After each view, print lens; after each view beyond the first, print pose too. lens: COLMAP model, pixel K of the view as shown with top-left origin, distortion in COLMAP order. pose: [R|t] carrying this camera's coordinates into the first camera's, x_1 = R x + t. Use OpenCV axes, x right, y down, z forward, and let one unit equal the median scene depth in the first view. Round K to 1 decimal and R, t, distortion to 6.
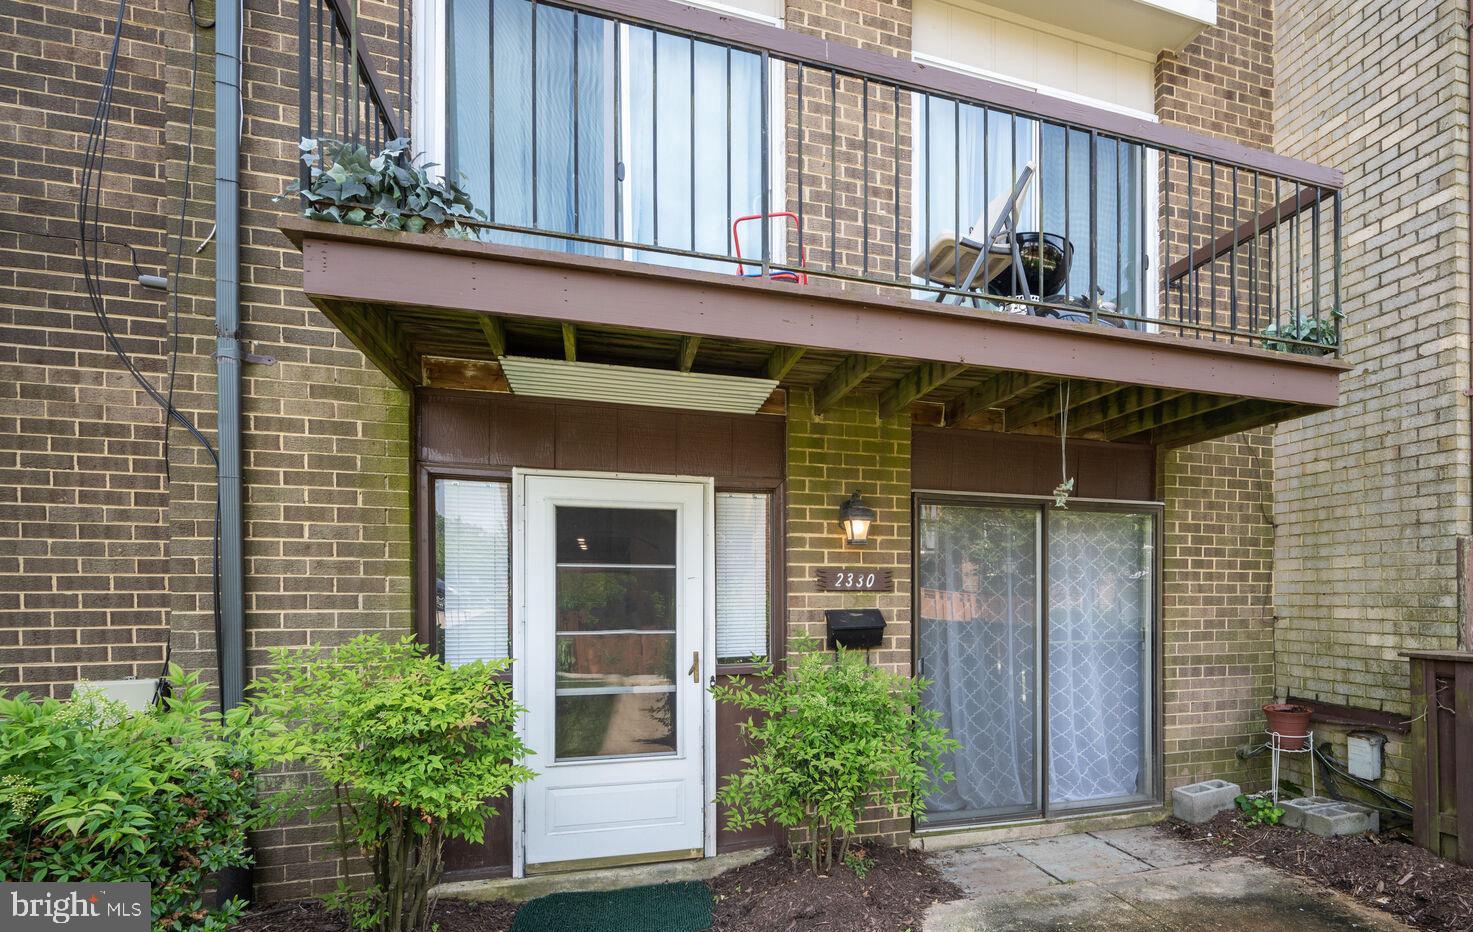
lens RADIAL K [[754.9, 0, 853.5], [0, 754.9, 594.2], [0, 0, 1]] dist [-0.000533, -0.000448]
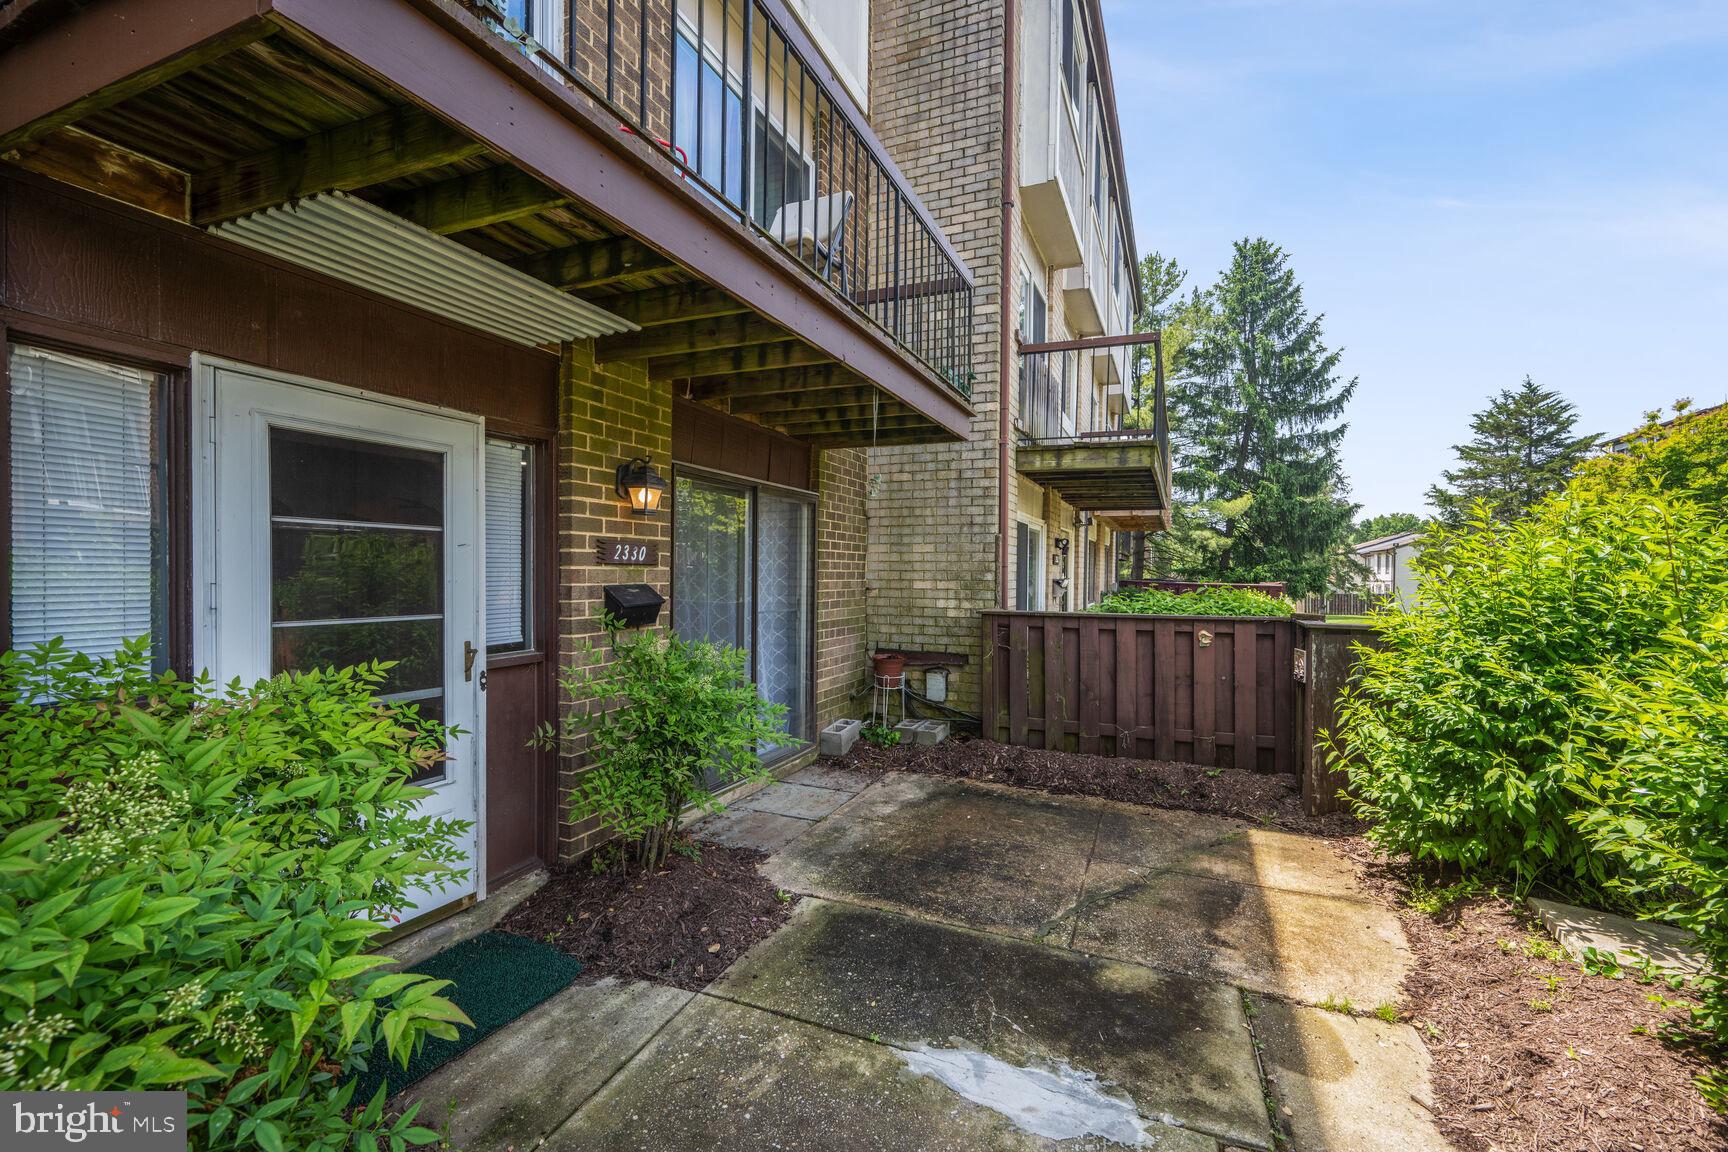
lens RADIAL K [[748.2, 0, 863.5], [0, 748.2, 580.9], [0, 0, 1]] dist [0.000234, -0.000155]
pose [[0.660372, -0.003304, 0.750931, -0.494156], [-0.009973, 0.999864, 0.013169, 0.000933], [-0.750872, -0.016185, 0.660249, 0.185962]]
